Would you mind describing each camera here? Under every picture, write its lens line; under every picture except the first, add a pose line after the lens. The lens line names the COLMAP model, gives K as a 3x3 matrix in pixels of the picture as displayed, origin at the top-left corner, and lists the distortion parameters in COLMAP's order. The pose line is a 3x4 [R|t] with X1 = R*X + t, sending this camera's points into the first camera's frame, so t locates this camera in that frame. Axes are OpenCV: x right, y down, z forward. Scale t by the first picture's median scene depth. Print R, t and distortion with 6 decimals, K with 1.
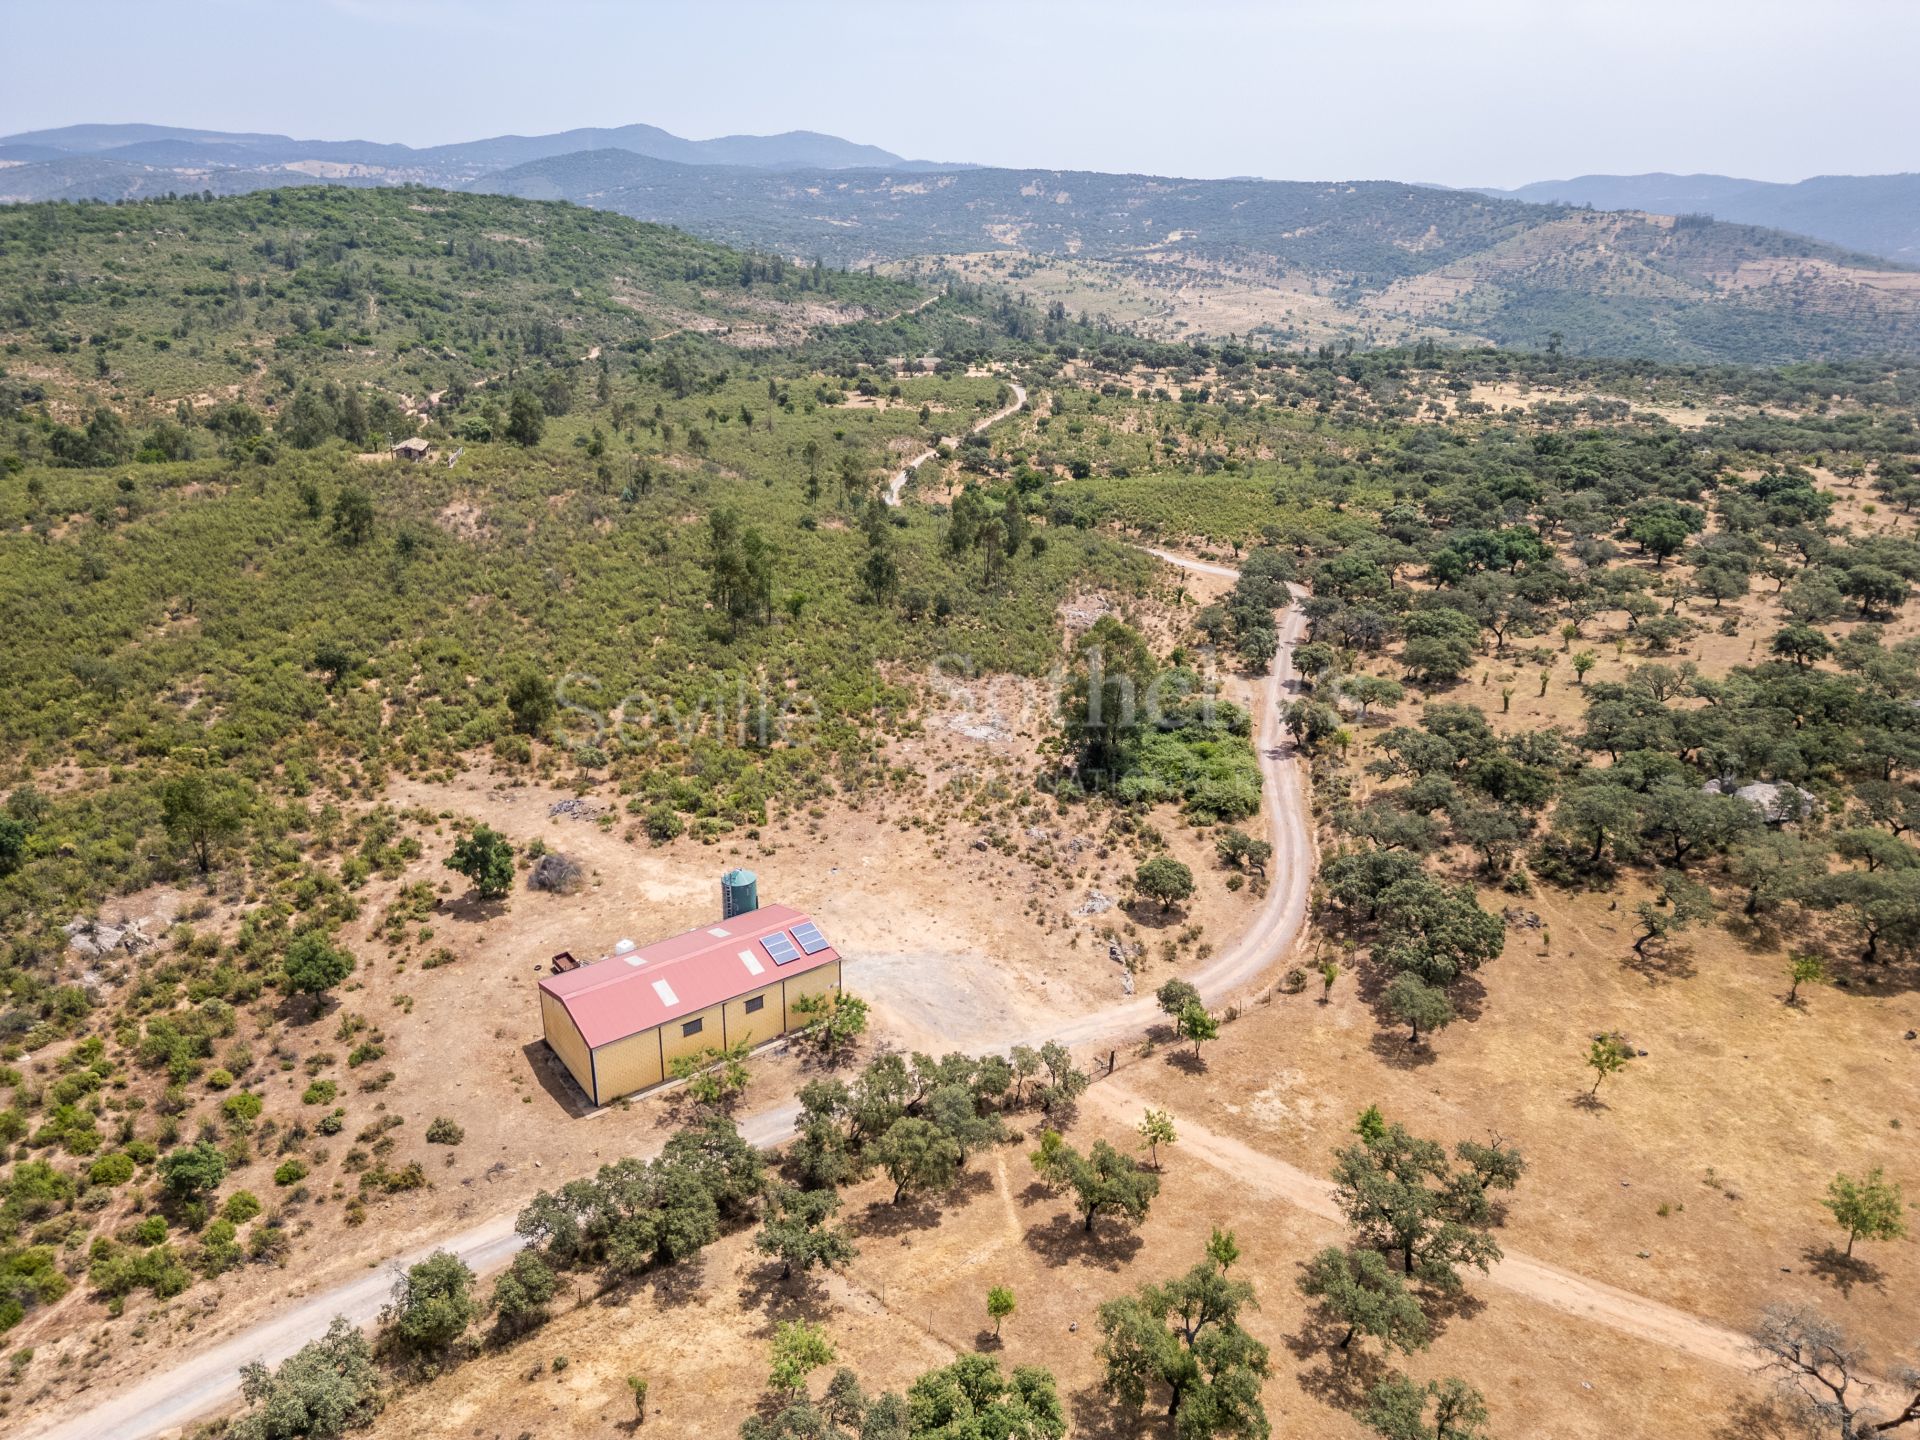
lens RADIAL K [[1360.5, 0, 960.0], [0, 1360.5, 720.0], [0, 0, 1]] dist [0.060444, -0.048241]
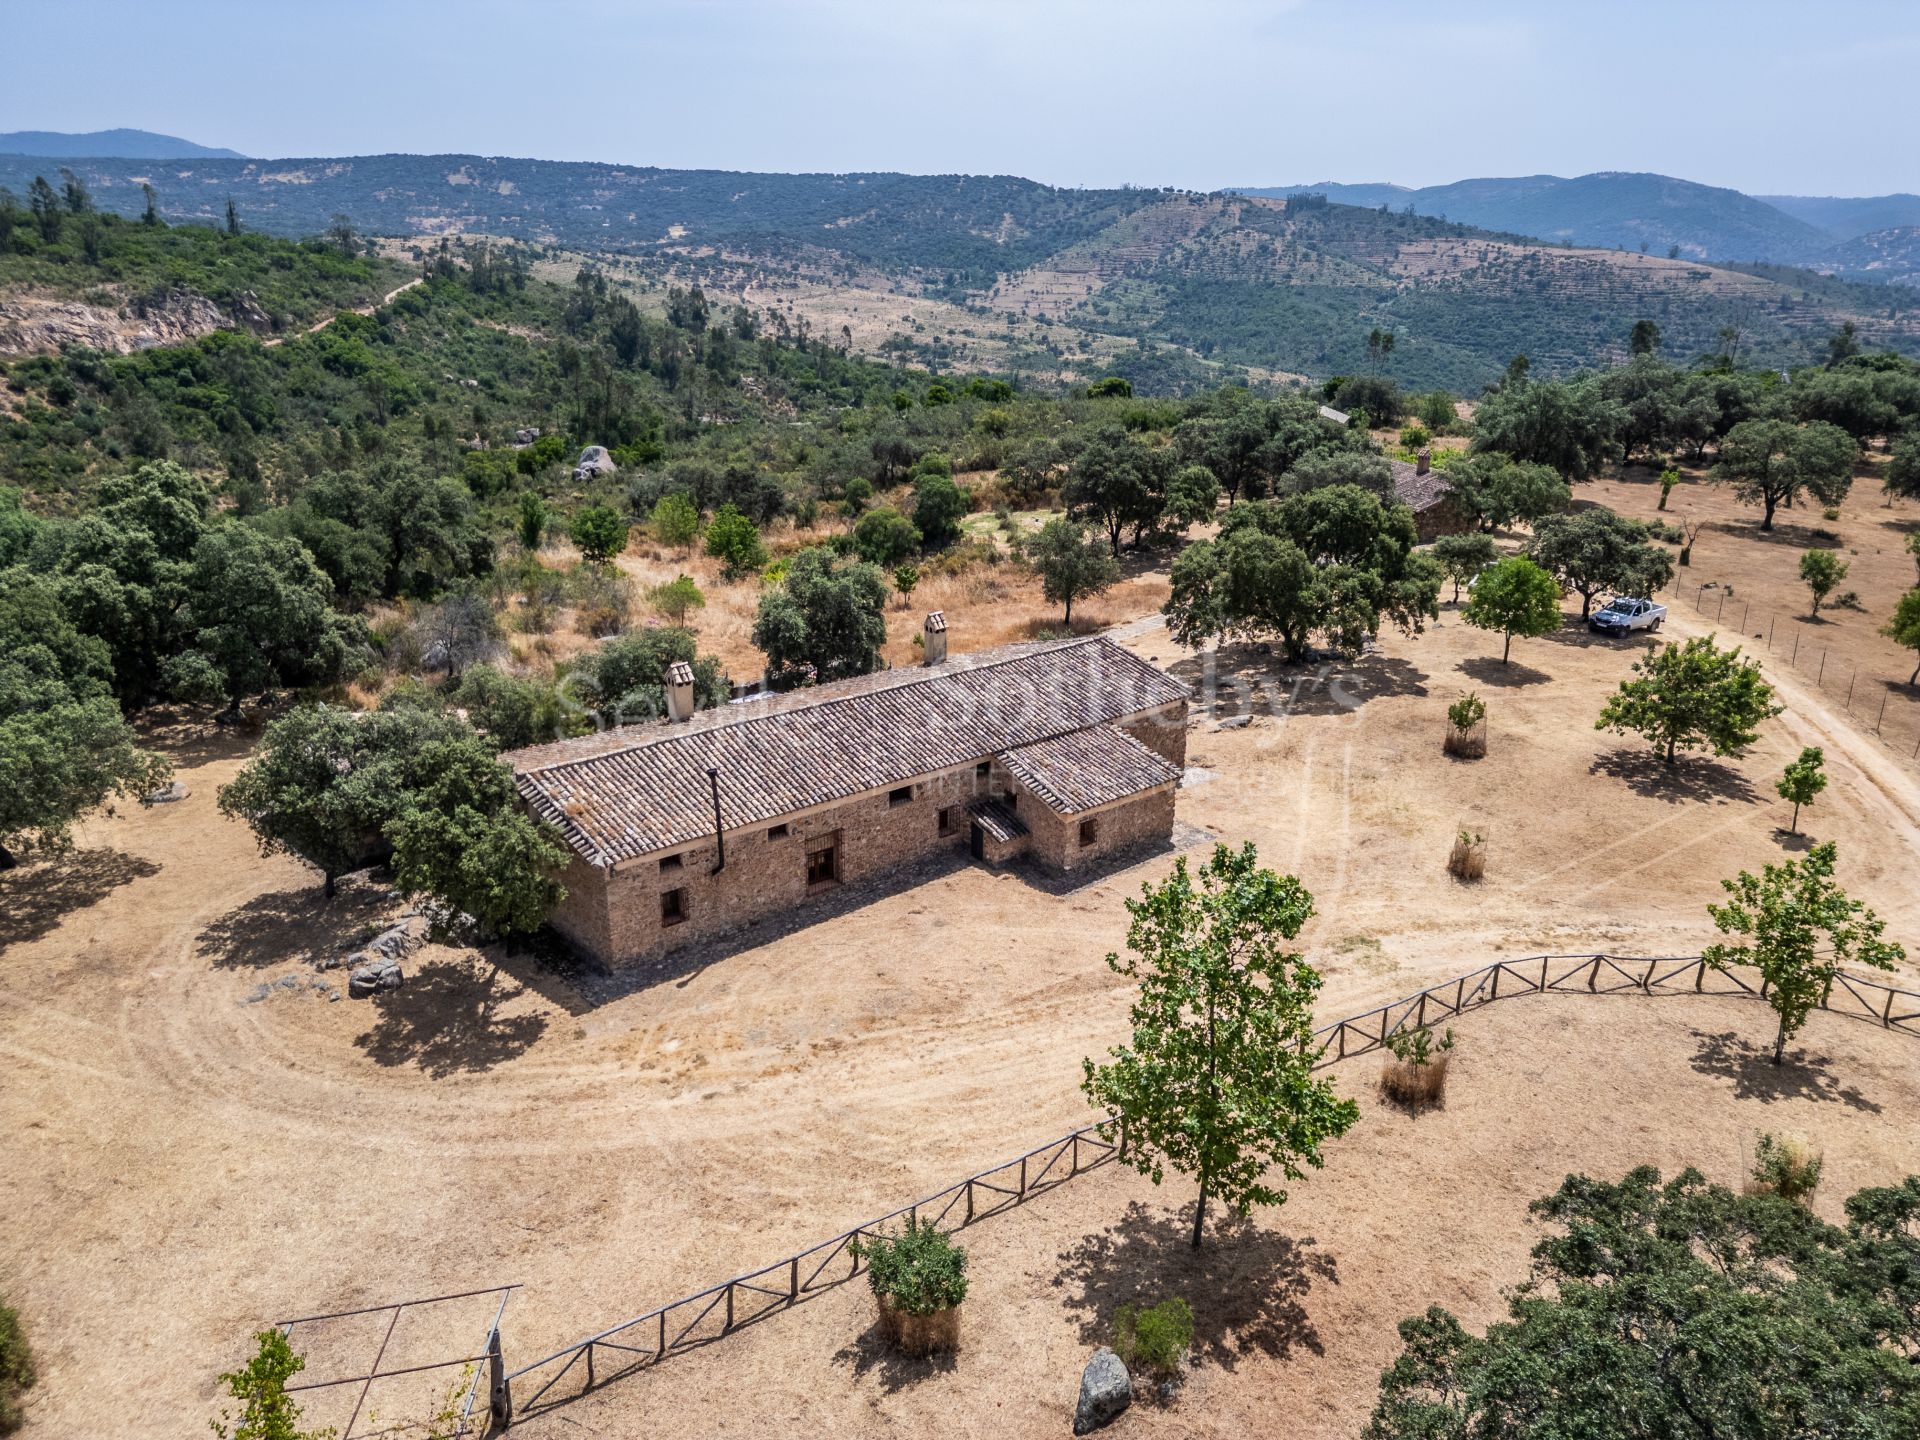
lens RADIAL K [[1360.5, 0, 960.0], [0, 1360.5, 720.0], [0, 0, 1]] dist [0.060444, -0.048241]
pose [[0.922282, -0.137922, 0.361072, -0.042485], [0.143261, 0.989611, 0.012082, -0.195279], [-0.358987, 0.040585, 0.932460, 0.685068]]
